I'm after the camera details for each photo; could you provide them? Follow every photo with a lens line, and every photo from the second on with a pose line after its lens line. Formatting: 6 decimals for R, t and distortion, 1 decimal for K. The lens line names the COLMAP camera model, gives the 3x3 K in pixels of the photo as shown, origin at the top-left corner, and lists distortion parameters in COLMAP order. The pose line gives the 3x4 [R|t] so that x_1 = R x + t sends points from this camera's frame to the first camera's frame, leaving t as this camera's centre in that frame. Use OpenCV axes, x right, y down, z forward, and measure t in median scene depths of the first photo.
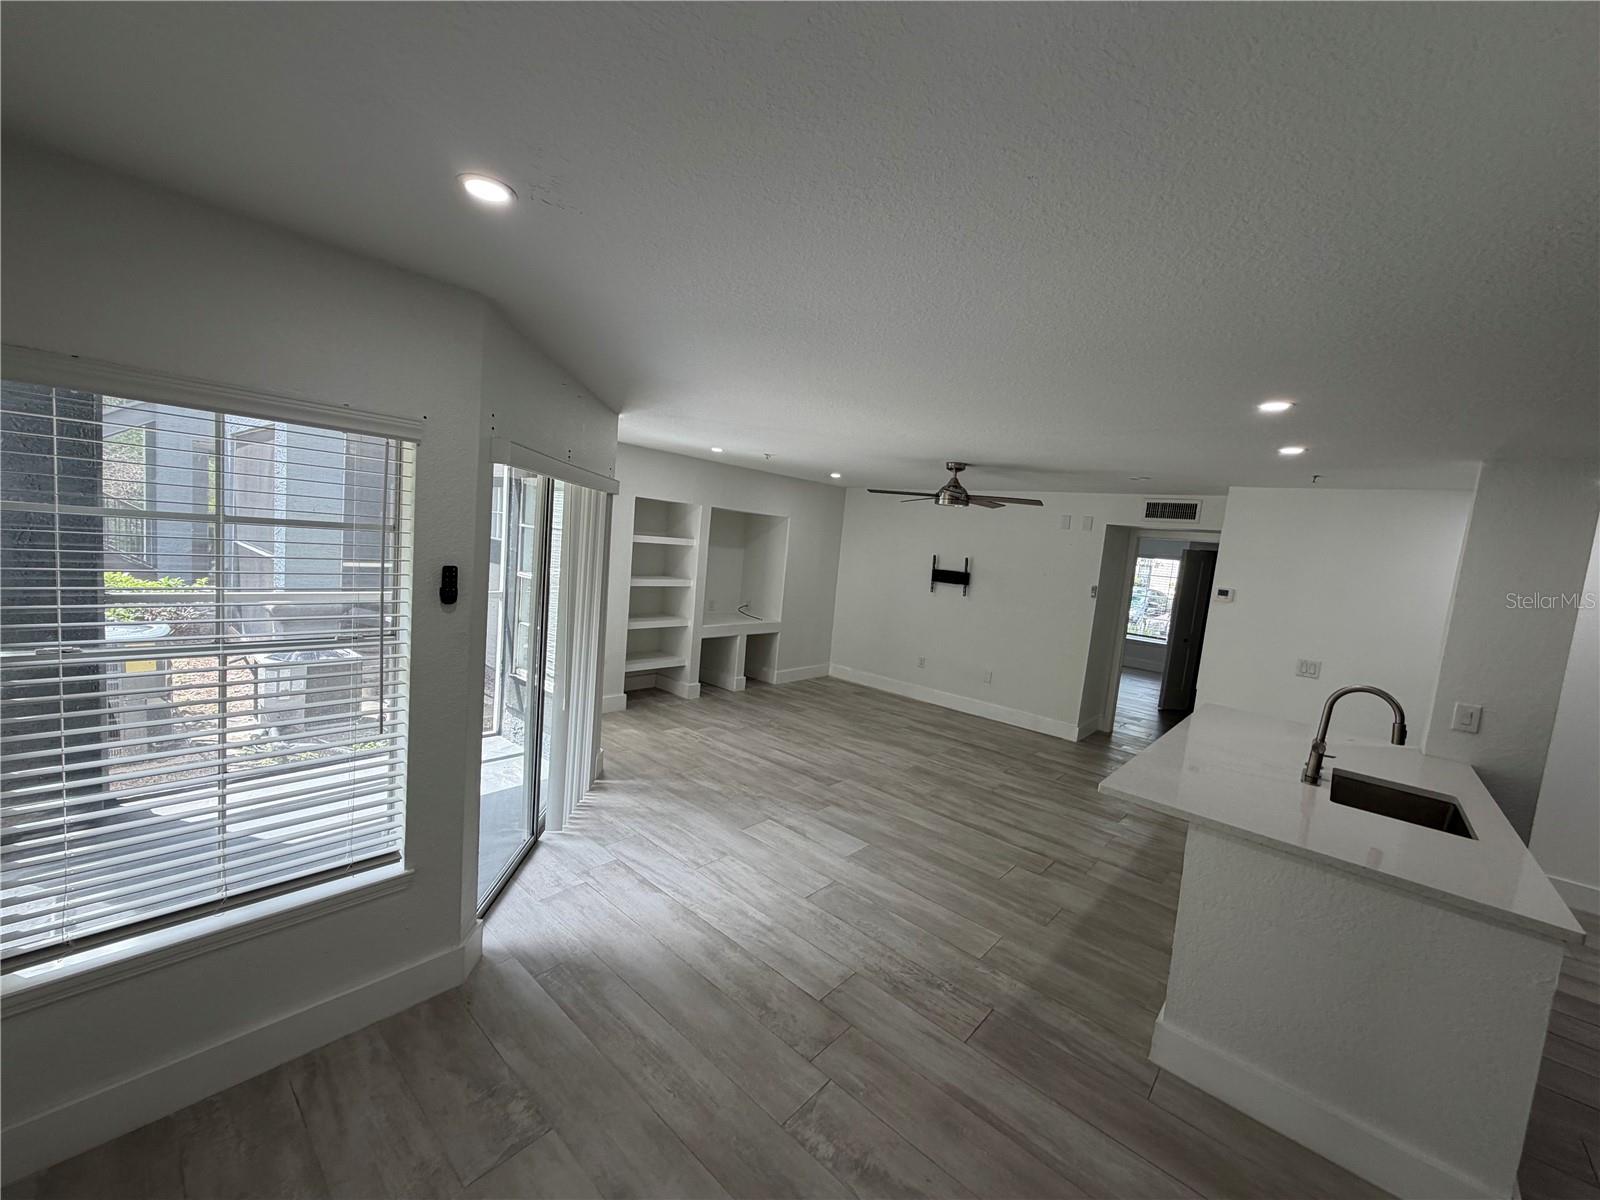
lens RADIAL K [[636.6, 0, 798.2], [0, 636.6, 598.1], [0, 0, 1]] dist [-0.004339, 0.001108]
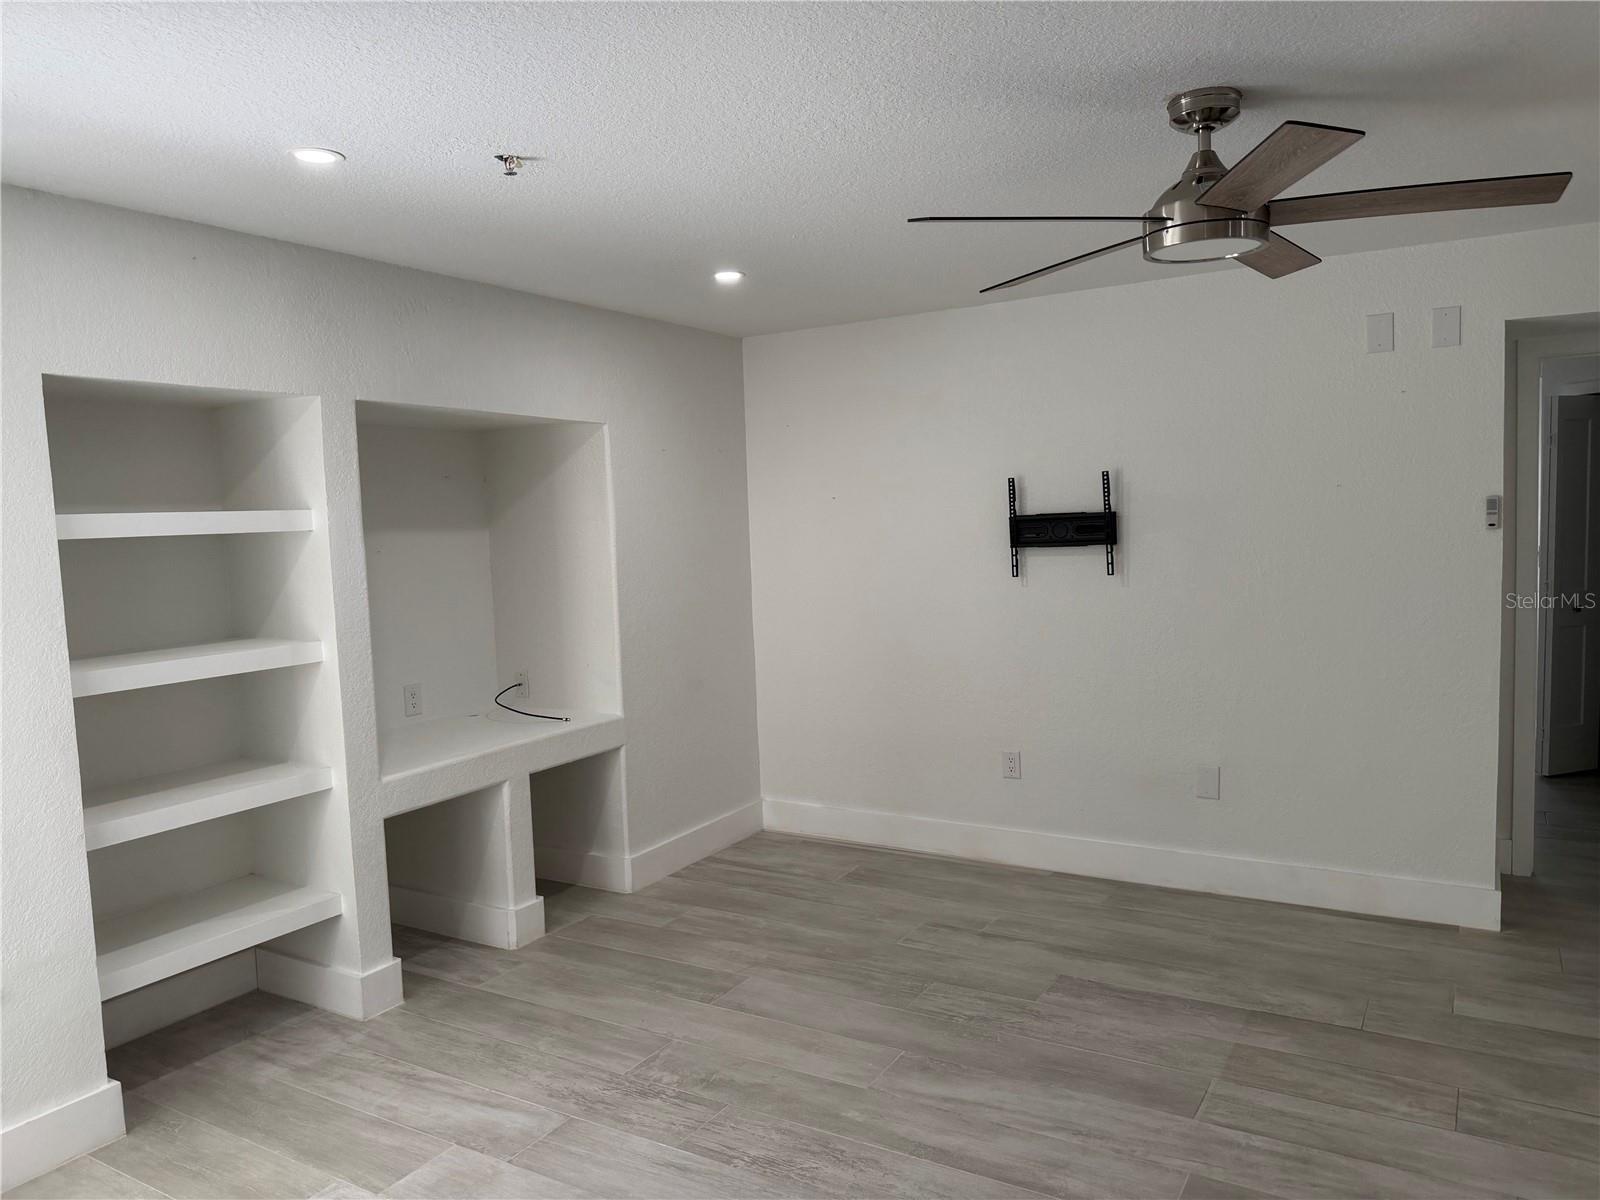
lens RADIAL K [[1130.0, 0, 806.6], [0, 1130.0, 602.9], [0, 0, 1]] dist [0.034382, -0.044830]
pose [[0.976282, -0.139257, 0.165775, -0.038989], [0.140741, 0.990042, 0.002817, -0.022446], [-0.164516, 0.020581, 0.986160, 0.628718]]
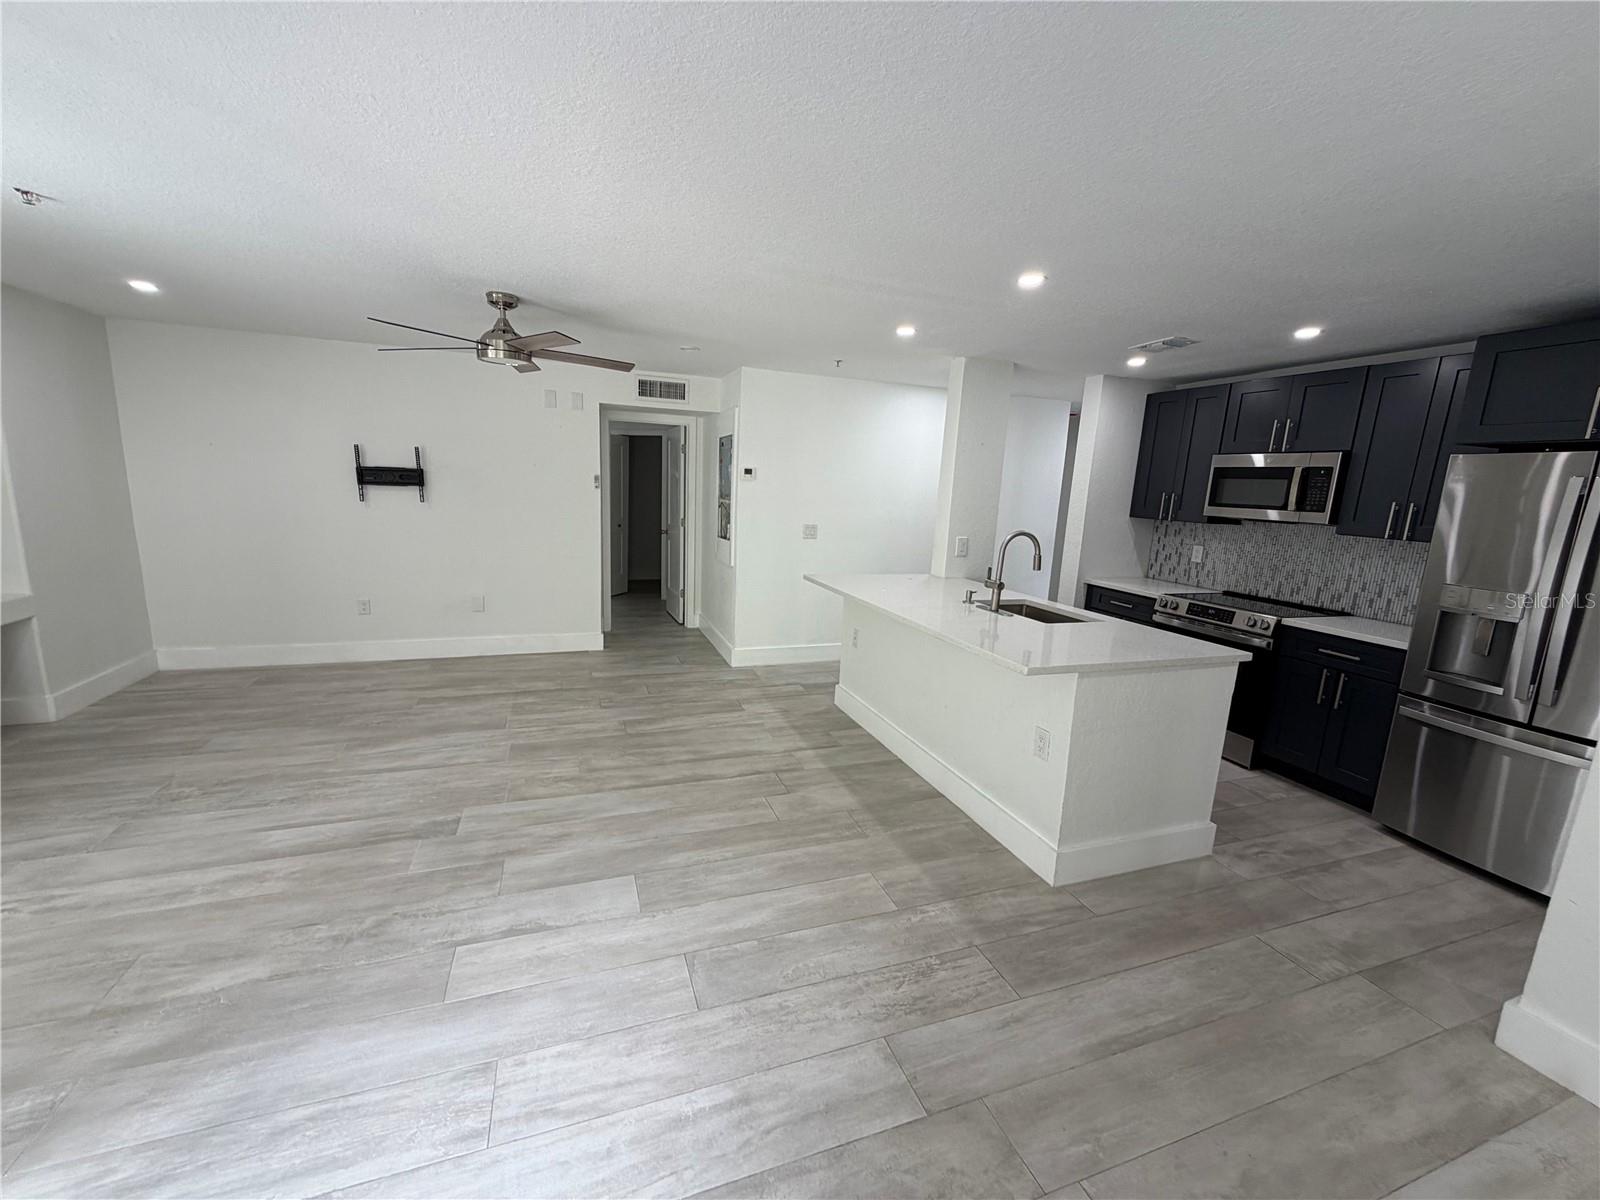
lens RADIAL K [[636.6, 0, 797.9], [0, 636.6, 598.6], [0, 0, 1]] dist [-0.004339, 0.001108]
pose [[0.484917, -0.224578, 0.845234, -0.266788], [0.083564, 0.973943, 0.210835, -0.021468], [-0.870559, -0.031607, 0.491049, 0.461710]]
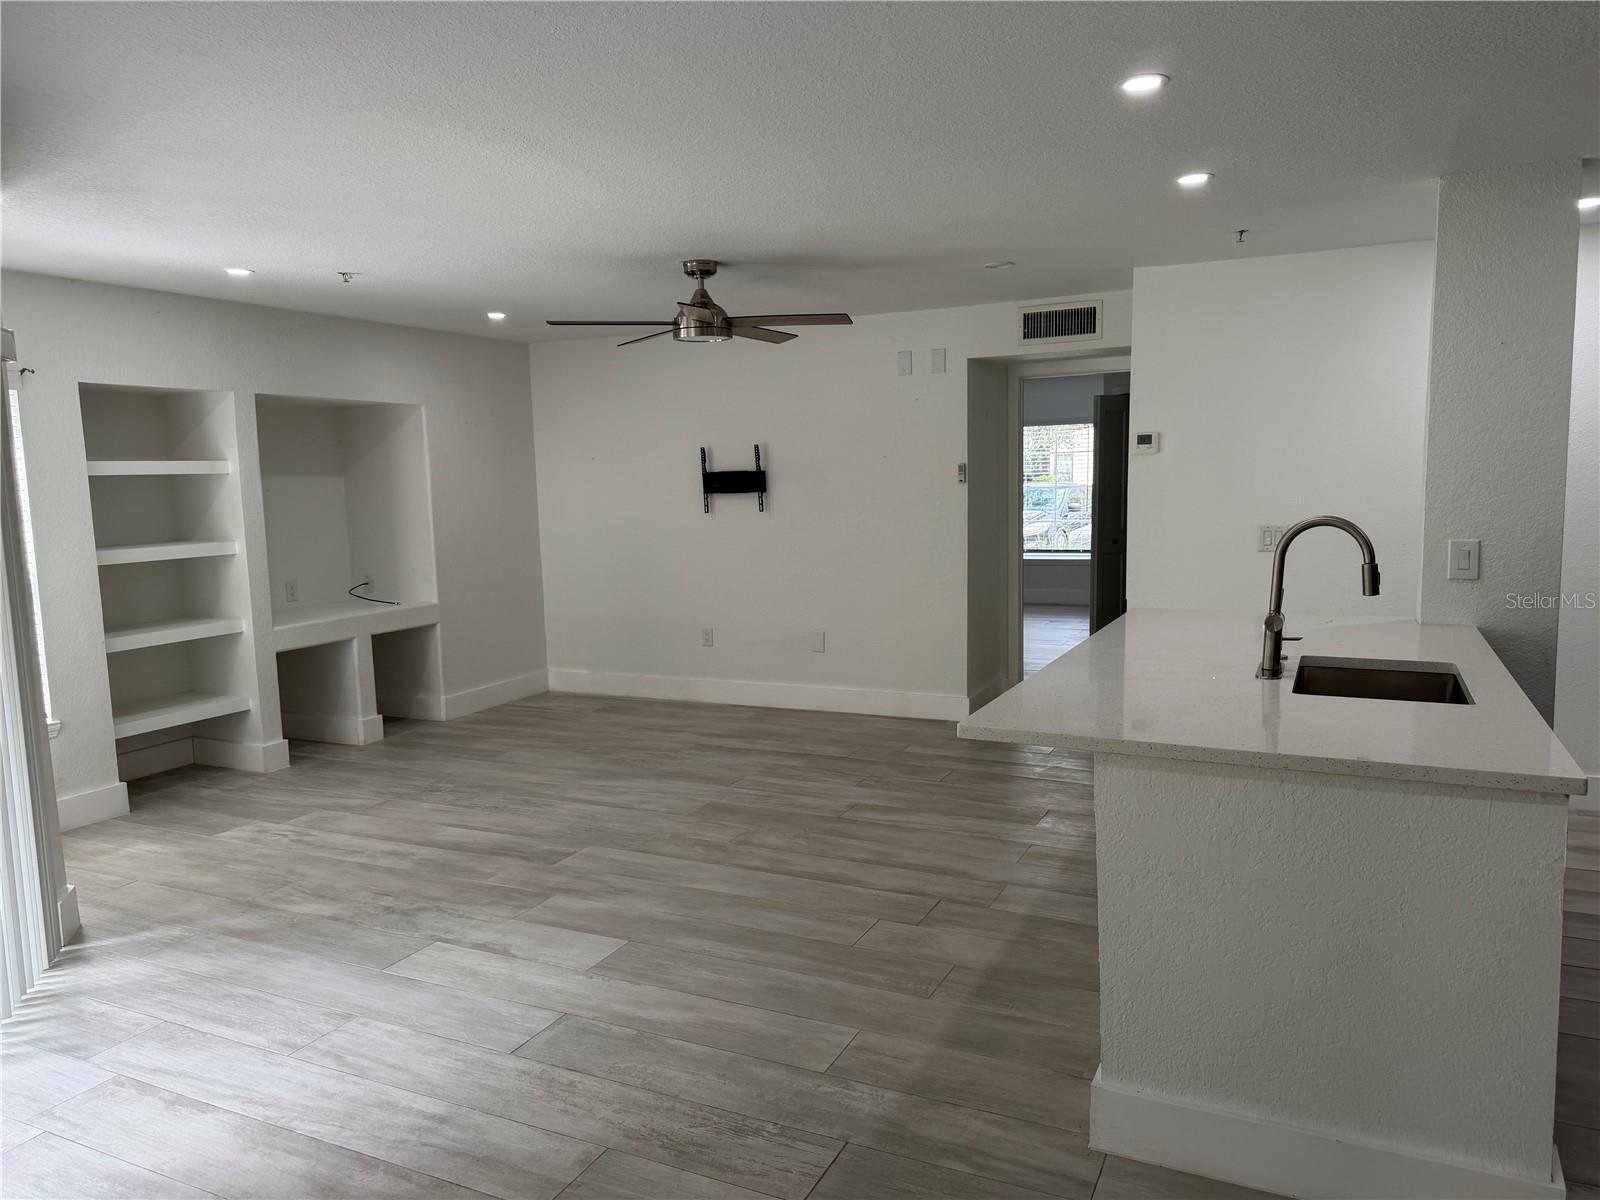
lens RADIAL K [[1130.0, 0, 809.1], [0, 1130.0, 599.4], [0, 0, 1]] dist [0.034382, -0.044830]
pose [[0.954992, -0.145066, 0.258741, 0.043532], [0.137653, 0.989382, 0.046641, 0.058045], [-0.262760, -0.008925, 0.964820, 0.002870]]
